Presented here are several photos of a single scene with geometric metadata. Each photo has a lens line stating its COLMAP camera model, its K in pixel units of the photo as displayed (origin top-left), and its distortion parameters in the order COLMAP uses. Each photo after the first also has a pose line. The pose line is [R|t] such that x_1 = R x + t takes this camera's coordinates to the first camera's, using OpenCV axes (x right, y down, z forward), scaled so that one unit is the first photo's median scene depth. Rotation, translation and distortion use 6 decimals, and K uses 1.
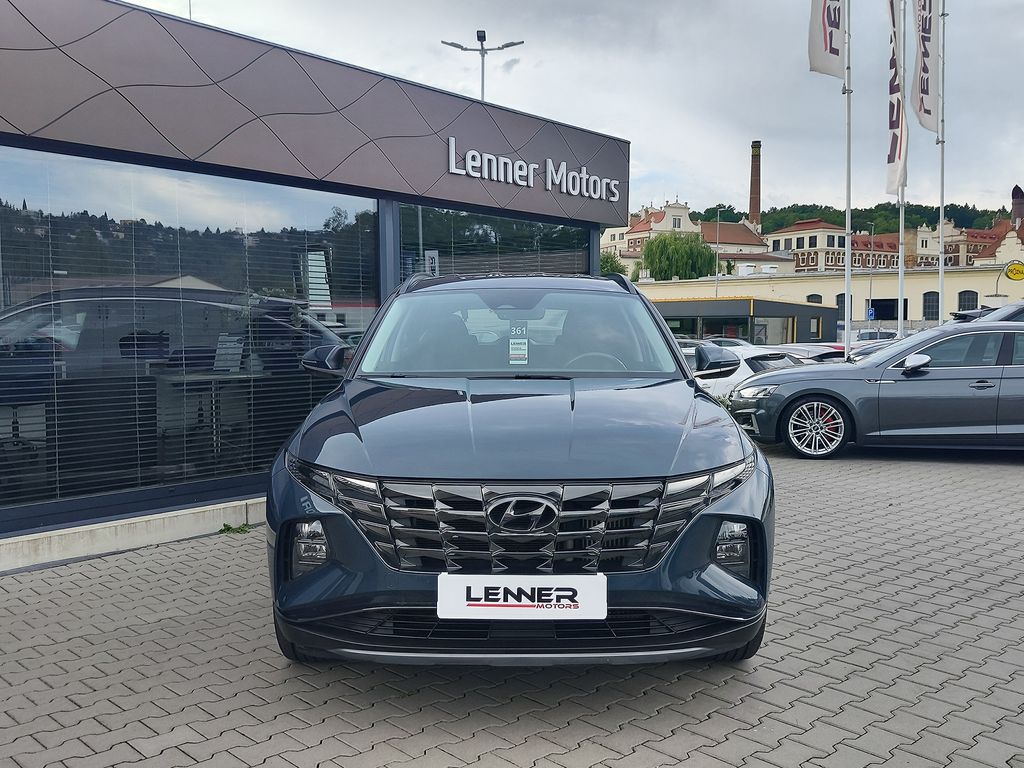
lens RADIAL K [[1007.8, 0, 512.0], [0, 1007.8, 384.0], [0, 0, 1]] dist [0.015640, -0.005583]
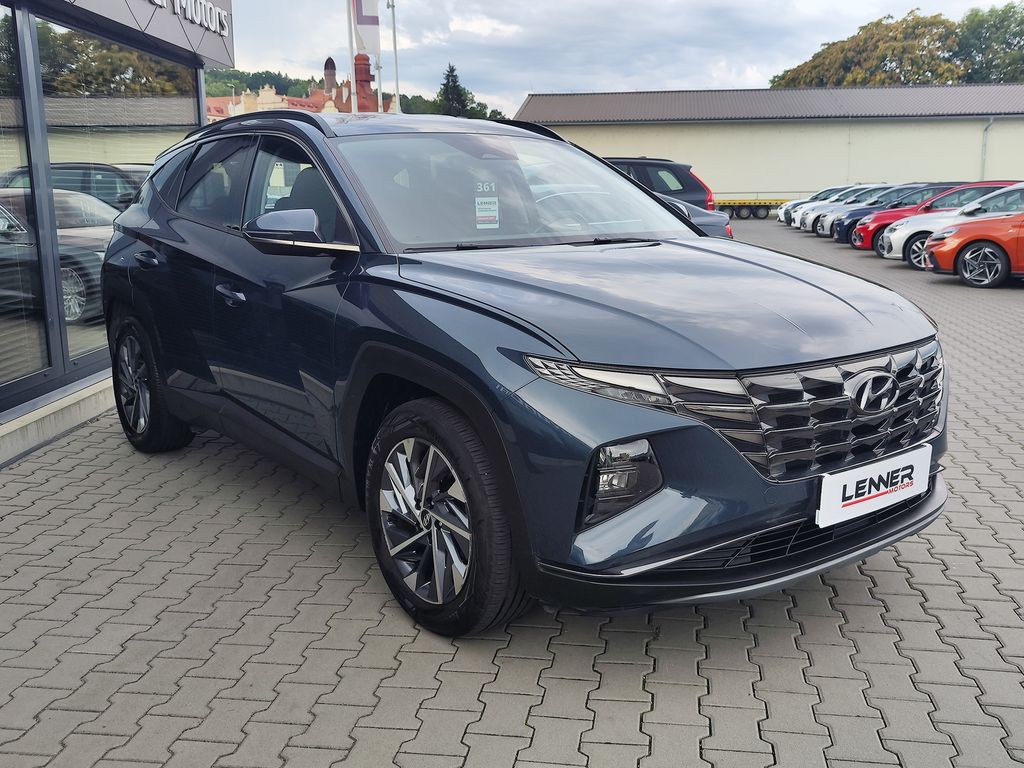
lens RADIAL K [[995.4, 0, 542.9], [0, 995.4, 384.1], [0, 0, 1]] dist [0.014752, 0.006233]
pose [[0.777021, -0.129402, 0.616031, -0.710585], [0.047030, 0.987841, 0.148184, -0.018636], [-0.627716, -0.086170, 0.773659, 0.491366]]
